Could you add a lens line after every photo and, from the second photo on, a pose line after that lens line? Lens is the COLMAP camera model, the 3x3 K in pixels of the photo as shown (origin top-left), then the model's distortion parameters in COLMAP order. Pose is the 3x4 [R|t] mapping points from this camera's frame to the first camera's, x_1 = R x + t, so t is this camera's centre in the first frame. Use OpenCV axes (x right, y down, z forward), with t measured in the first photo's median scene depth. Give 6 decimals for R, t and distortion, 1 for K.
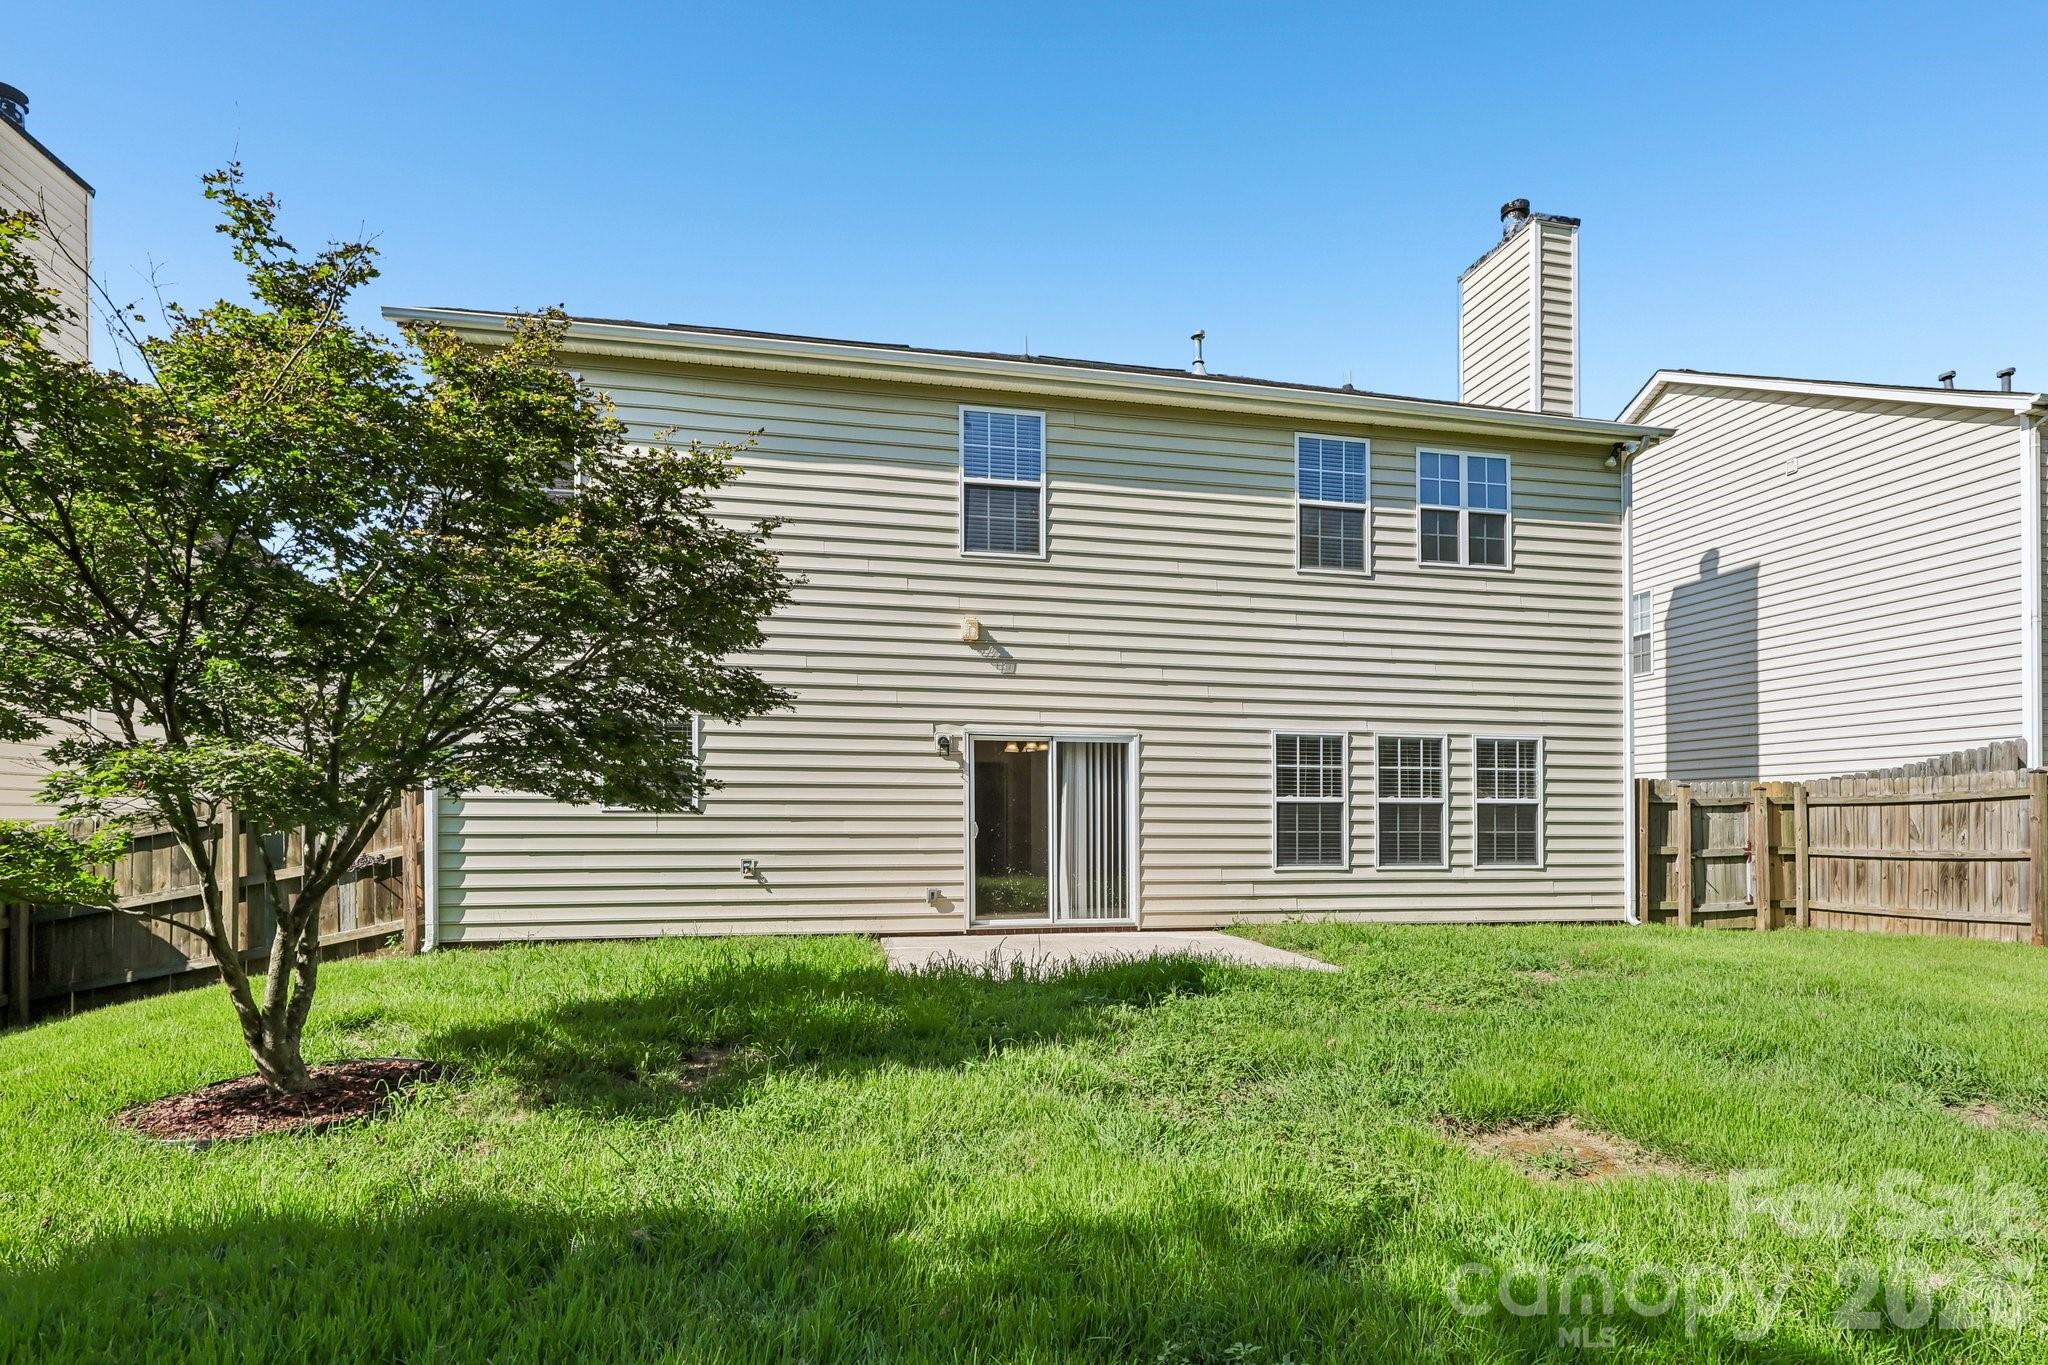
lens RADIAL K [[981.0, 0, 1056.3], [0, 981.0, 682.4], [0, 0, 1]] dist [0.001448, 0.001253]
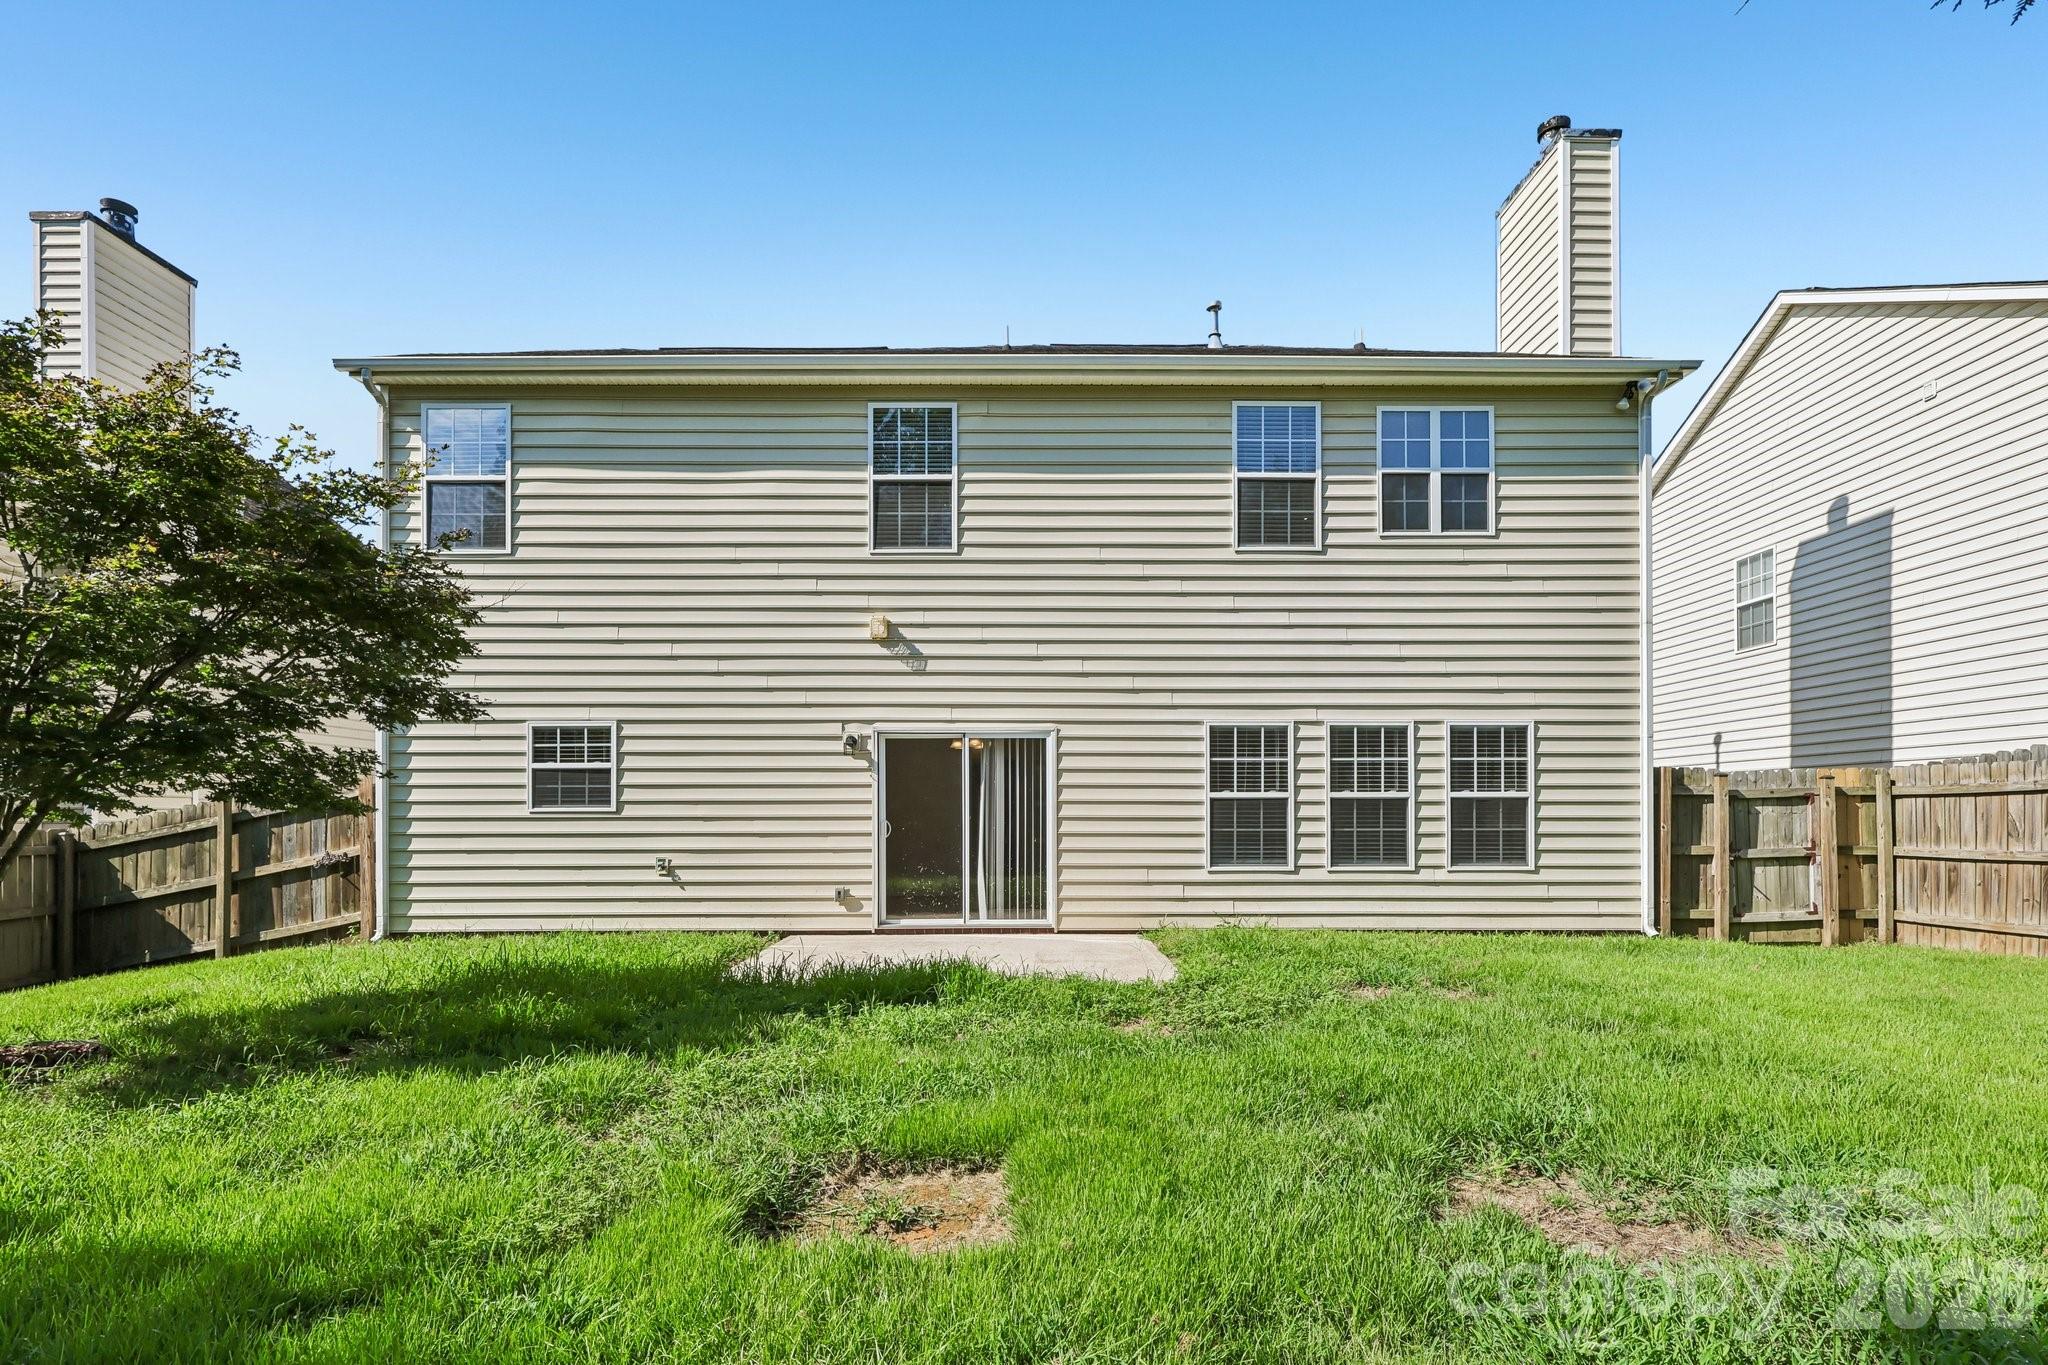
lens RADIAL K [[981.0, 0, 1023.5], [0, 981.0, 684.8], [0, 0, 1]] dist [0.001448, 0.001253]
pose [[0.981044, -0.030402, -0.191386, 0.226996], [0.031659, 0.999493, 0.003513, 0.004862], [0.191182, -0.009506, 0.981508, 0.047090]]
